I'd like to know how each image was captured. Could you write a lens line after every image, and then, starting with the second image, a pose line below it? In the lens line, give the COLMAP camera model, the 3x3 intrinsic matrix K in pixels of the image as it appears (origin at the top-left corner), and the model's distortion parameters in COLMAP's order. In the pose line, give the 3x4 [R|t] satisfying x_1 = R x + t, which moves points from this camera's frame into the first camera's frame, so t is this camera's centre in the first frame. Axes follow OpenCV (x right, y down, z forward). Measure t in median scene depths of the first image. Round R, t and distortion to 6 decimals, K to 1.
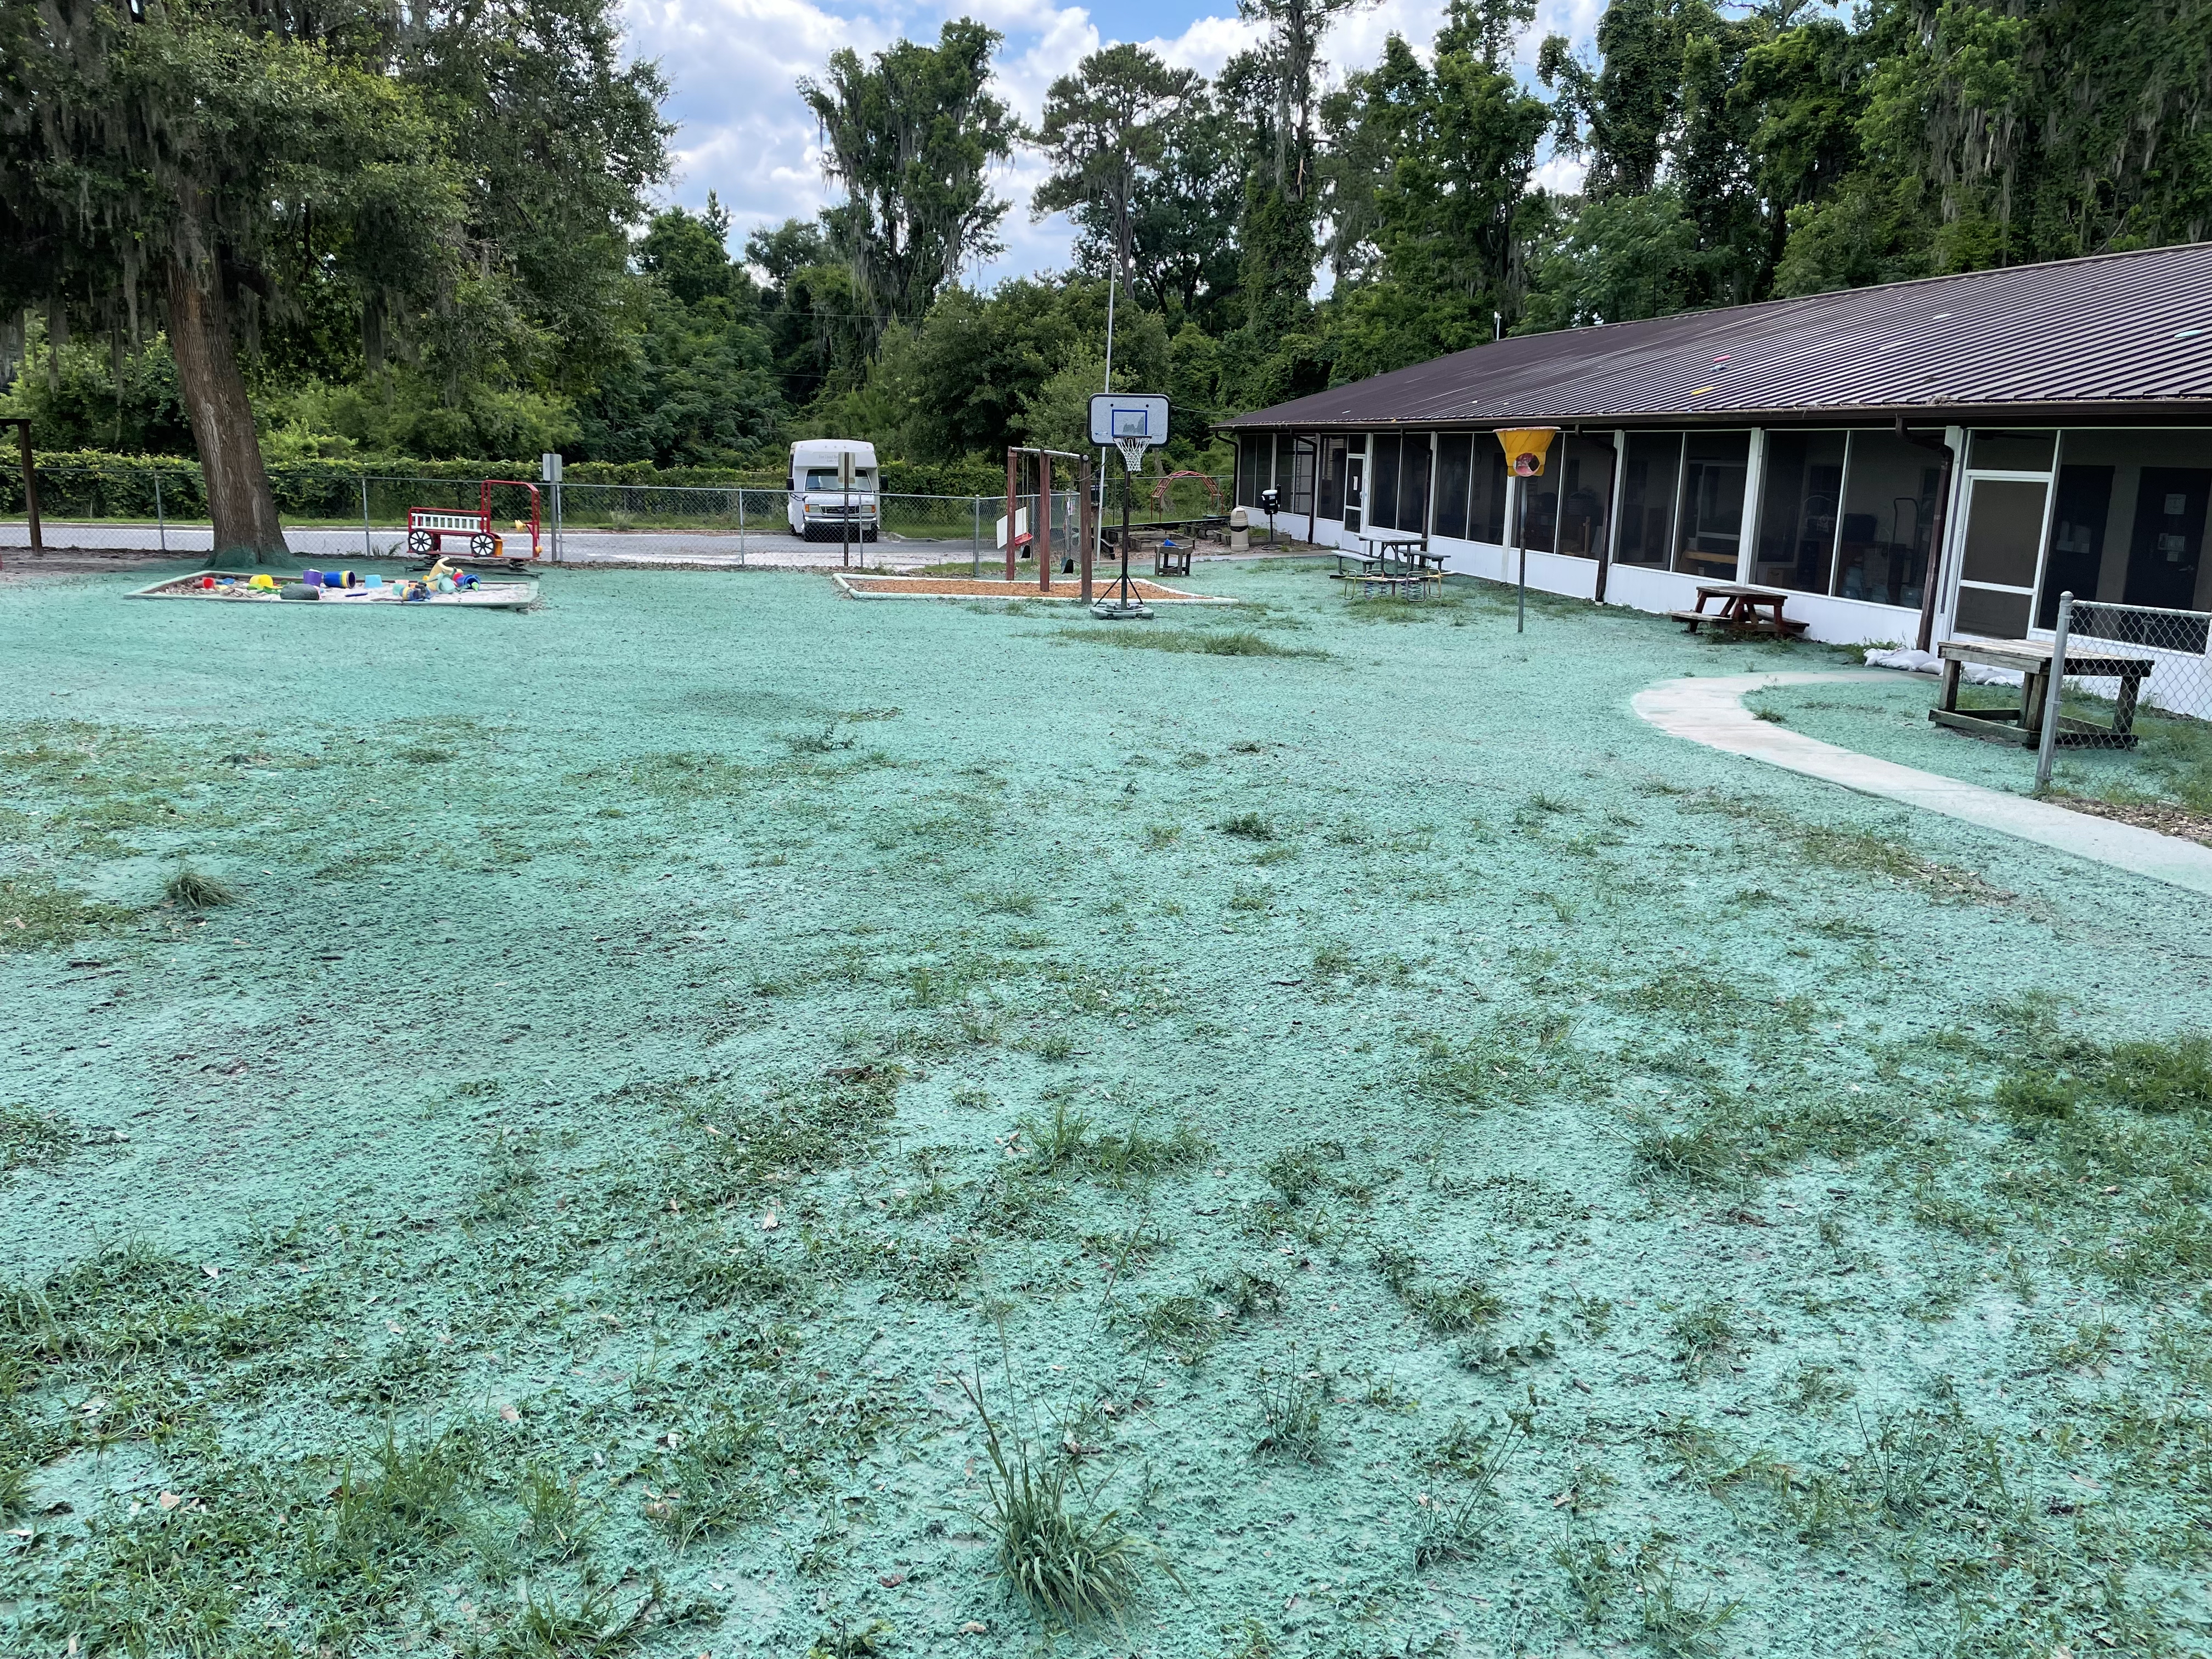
lens RADIAL K [[1728.0, 0, 1100.2], [0, 1728.0, 844.4], [0, 0, 1]] dist [0.089088, -0.118342]
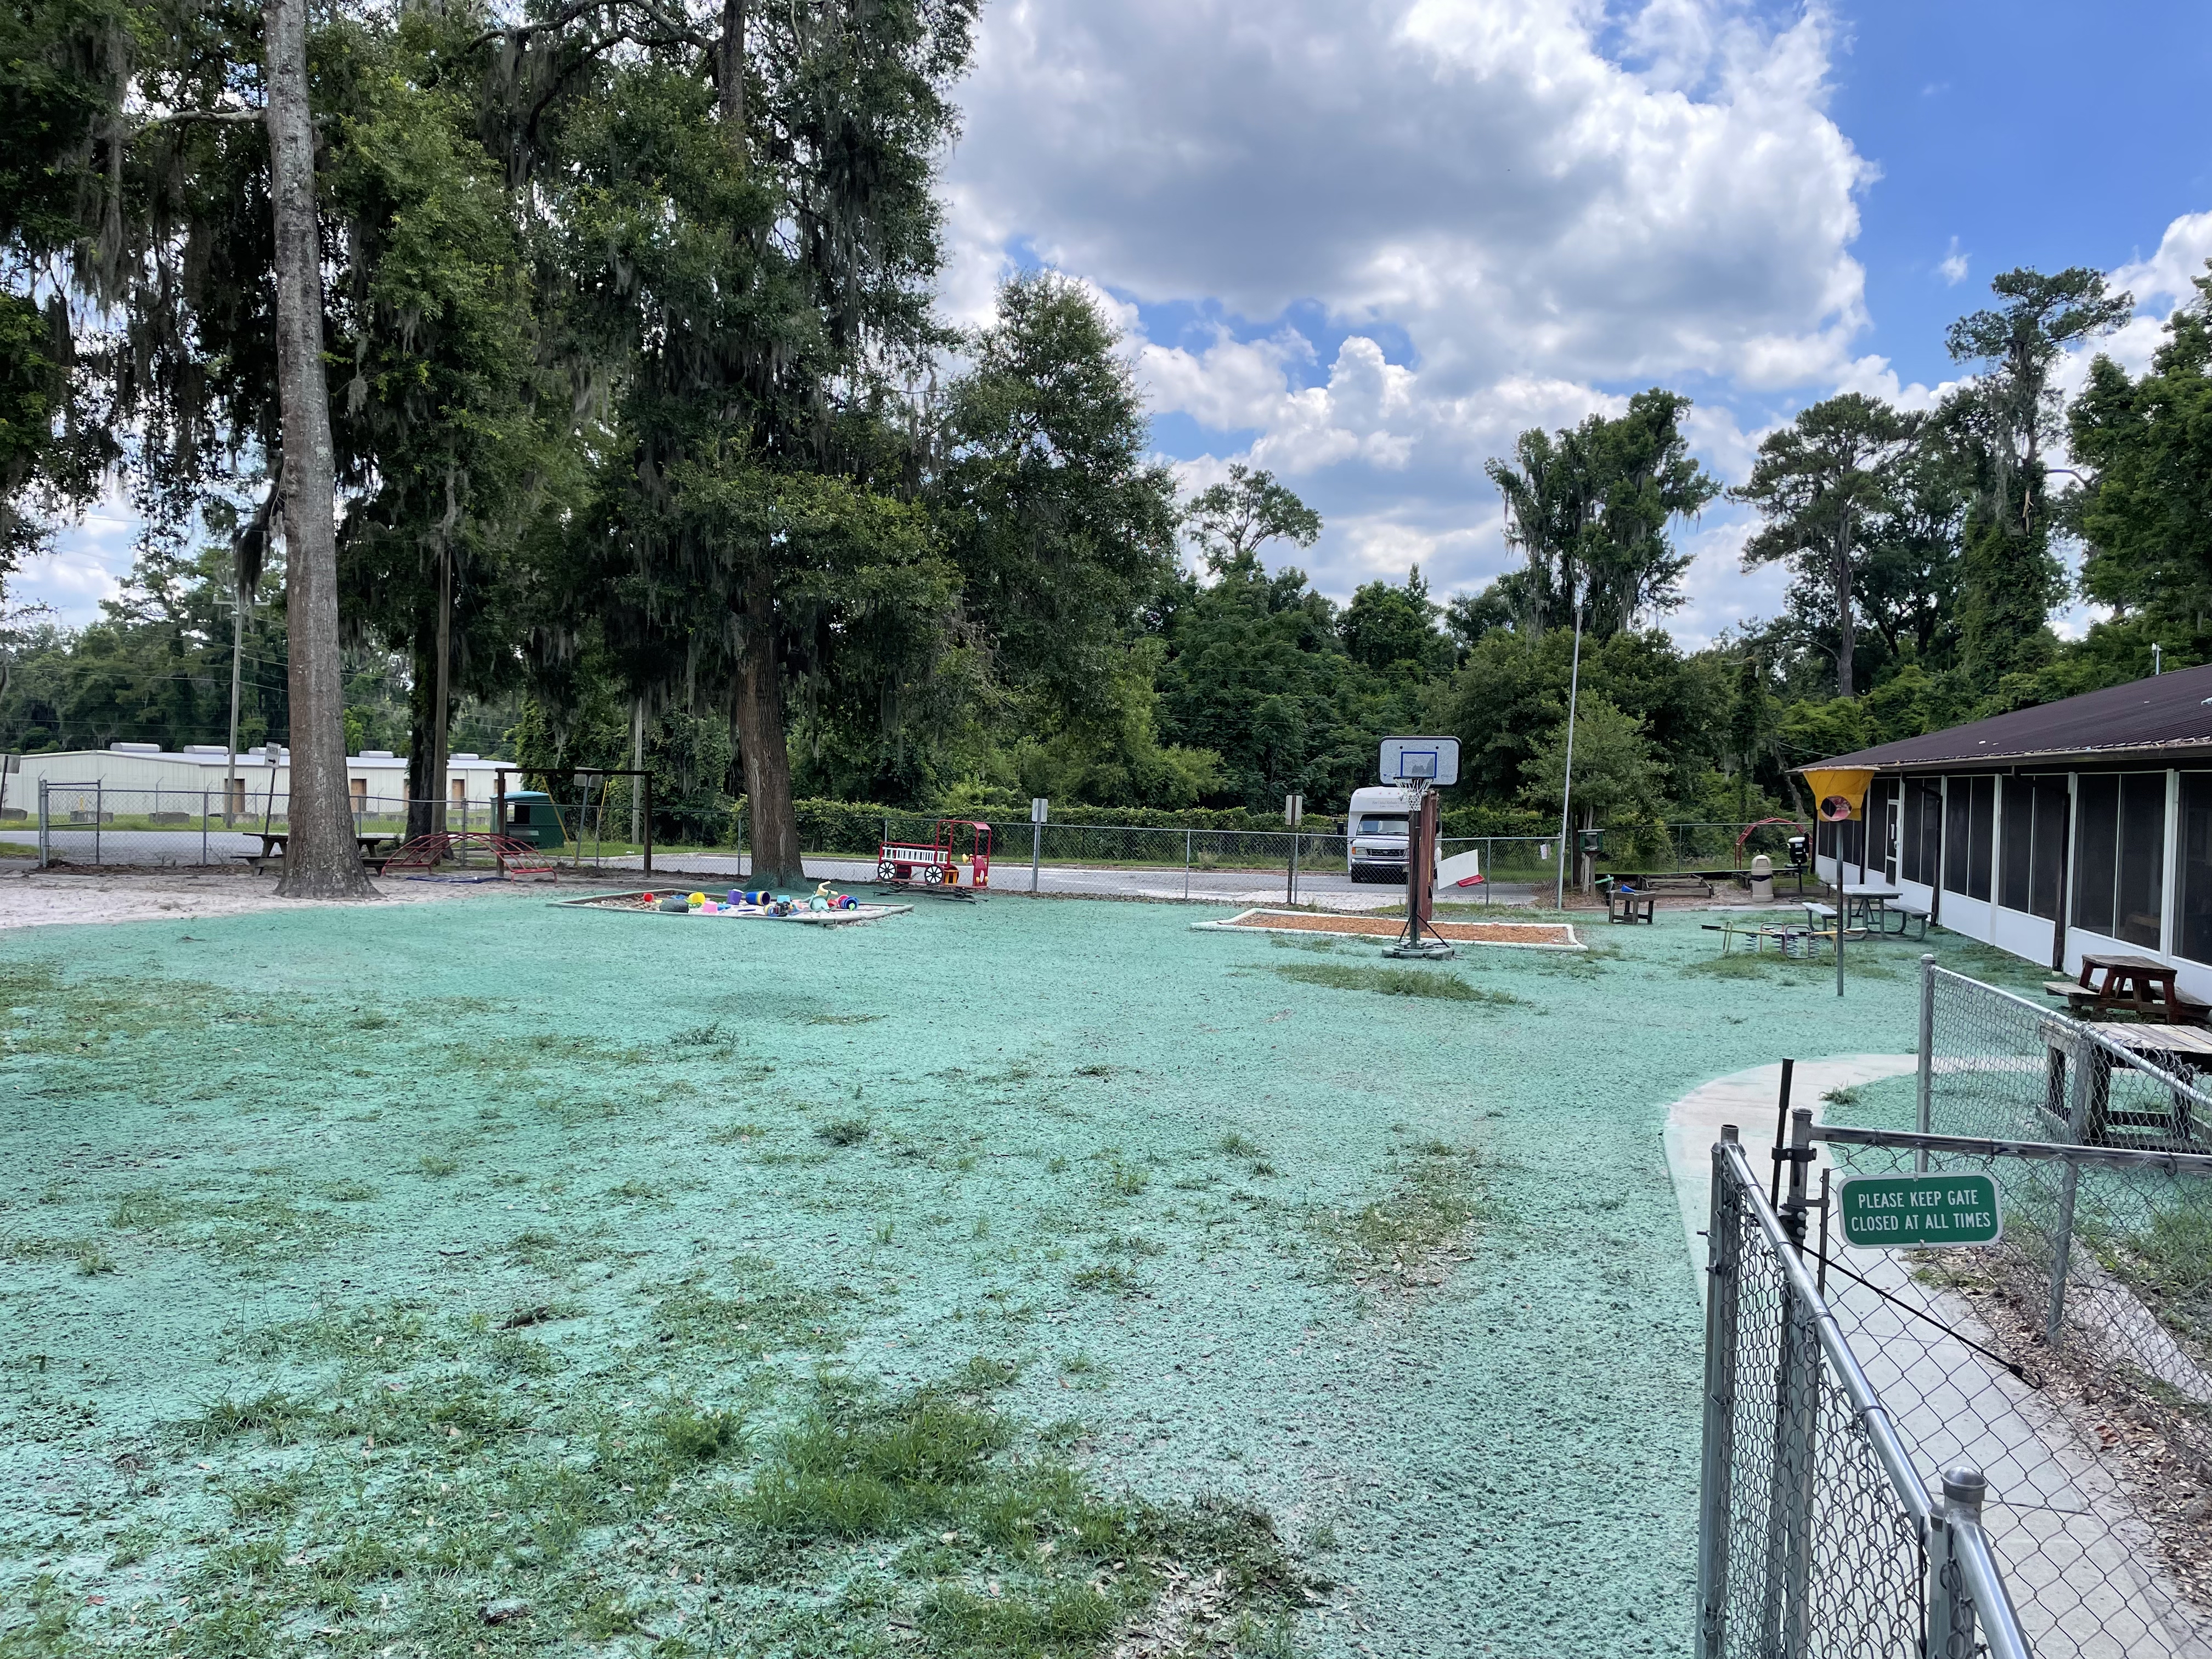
lens RADIAL K [[1728.0, 0, 1100.2], [0, 1728.0, 844.4], [0, 0, 1]] dist [0.089088, -0.118342]
pose [[0.890493, 0.014607, -0.454762, 0.104312], [-0.104044, 0.979539, -0.172272, -0.002428], [0.442941, 0.200722, 0.873793, 0.019839]]
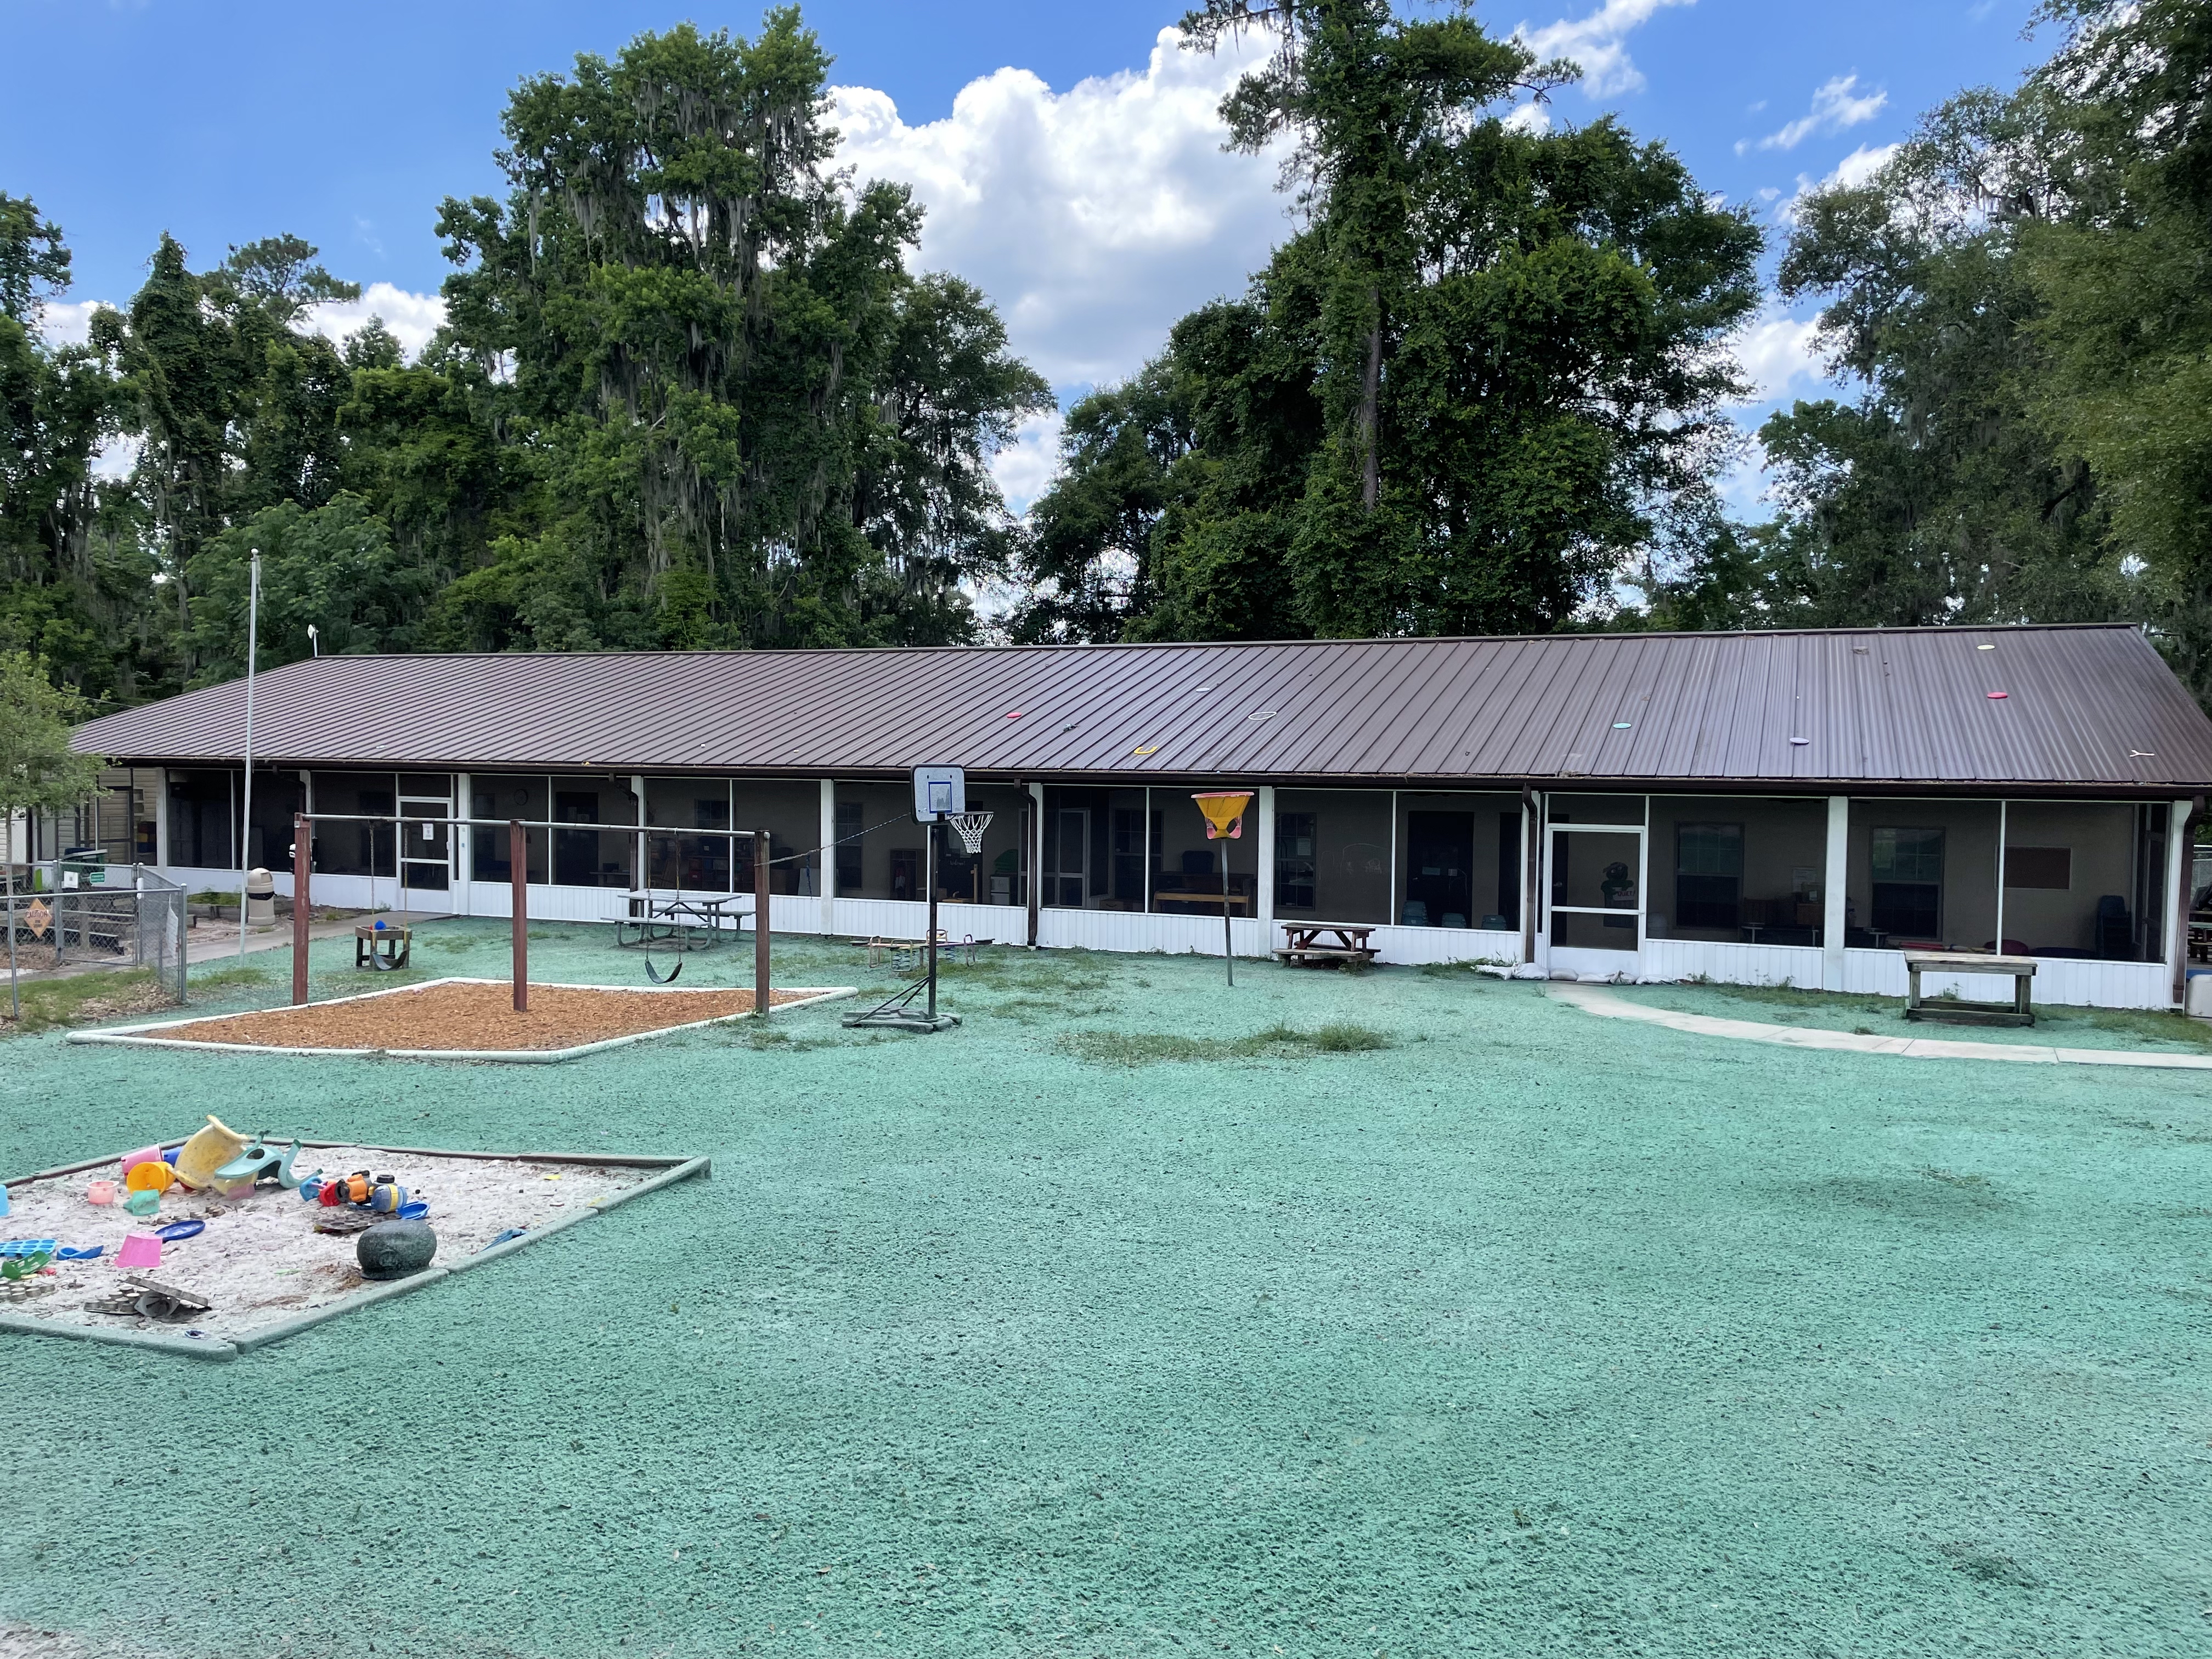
lens RADIAL K [[1728.0, 0, 1100.2], [0, 1728.0, 844.4], [0, 0, 1]] dist [0.089088, -0.118342]
pose [[0.518456, -0.054511, 0.853365, -0.223060], [0.191214, 0.980086, -0.053565, -0.054516], [-0.833451, 0.190946, 0.518555, 0.171903]]
